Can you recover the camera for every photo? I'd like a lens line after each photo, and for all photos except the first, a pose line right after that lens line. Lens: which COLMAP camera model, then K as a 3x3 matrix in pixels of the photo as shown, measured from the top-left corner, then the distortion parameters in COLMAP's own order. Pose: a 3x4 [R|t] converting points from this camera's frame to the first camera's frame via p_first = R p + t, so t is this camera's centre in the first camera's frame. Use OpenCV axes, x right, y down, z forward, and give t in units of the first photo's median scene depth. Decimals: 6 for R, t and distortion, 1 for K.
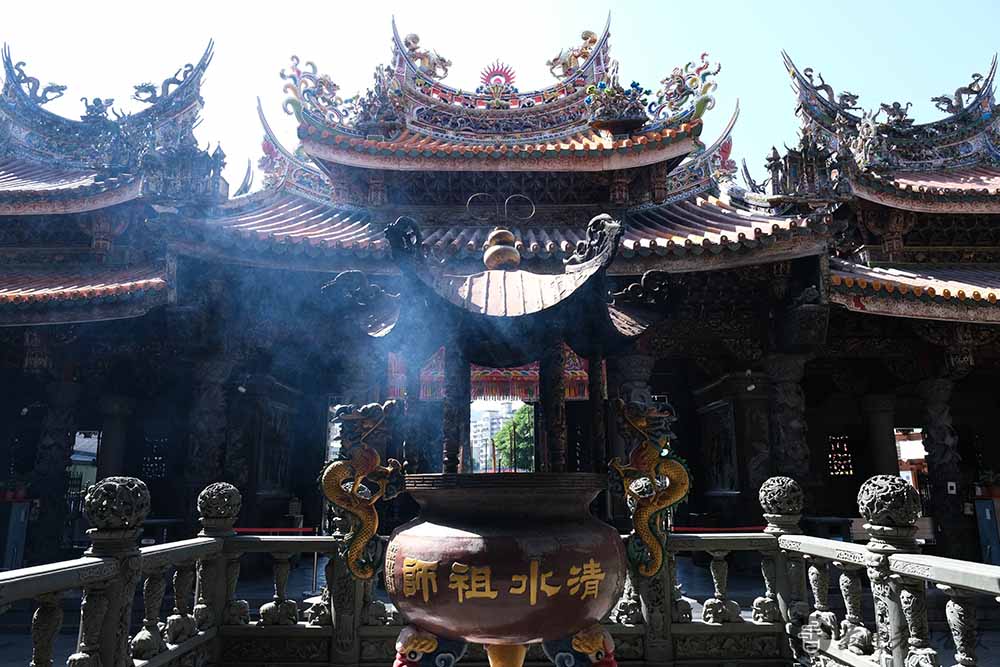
lens RADIAL K [[679.3, 0, 500.0], [0, 679.3, 333.5], [0, 0, 1]] dist [-0.020718, 0.003483]
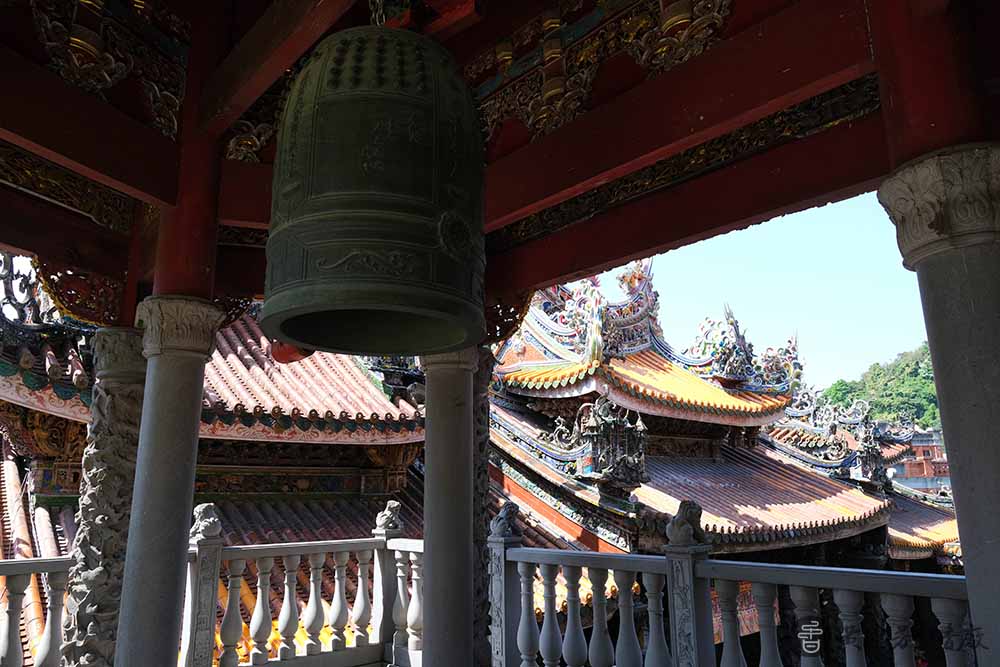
lens RADIAL K [[679.3, 0, 500.0], [0, 679.3, 333.5], [0, 0, 1]] dist [-0.020718, 0.003483]
pose [[0.734933, 0.150936, 0.661129, -0.824770], [-0.137388, 0.987838, -0.072799, -0.202109], [-0.664076, -0.037329, 0.746732, 0.287325]]
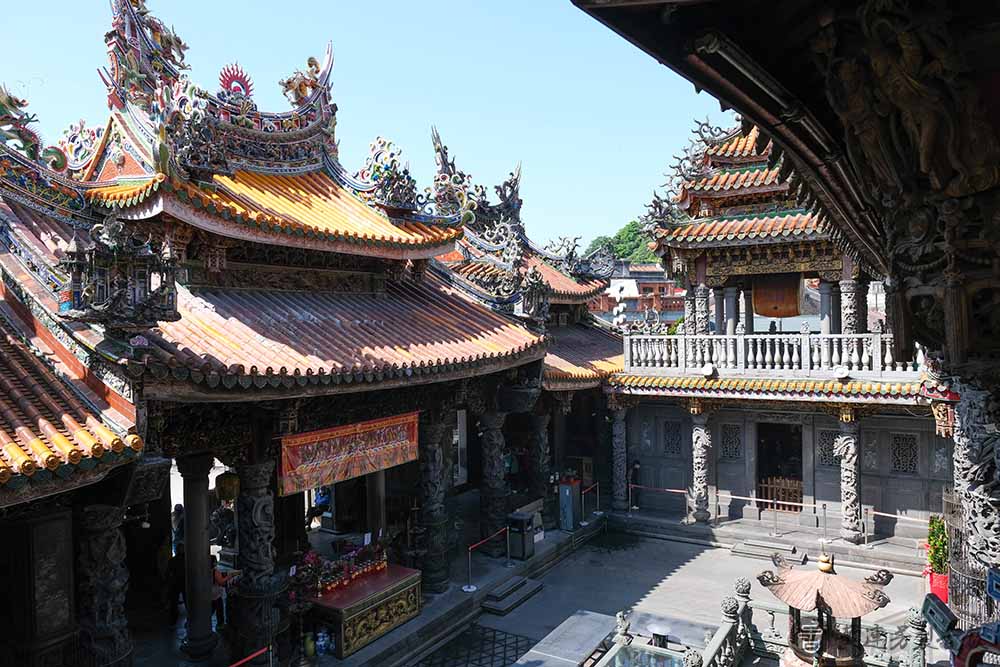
lens RADIAL K [[679.3, 0, 500.0], [0, 679.3, 333.5], [0, 0, 1]] dist [-0.020718, 0.003483]
pose [[0.531015, -0.019502, 0.847138, -0.595479], [-0.166929, 0.977737, 0.127145, -0.230248], [-0.830758, -0.208928, 0.515937, 0.177209]]
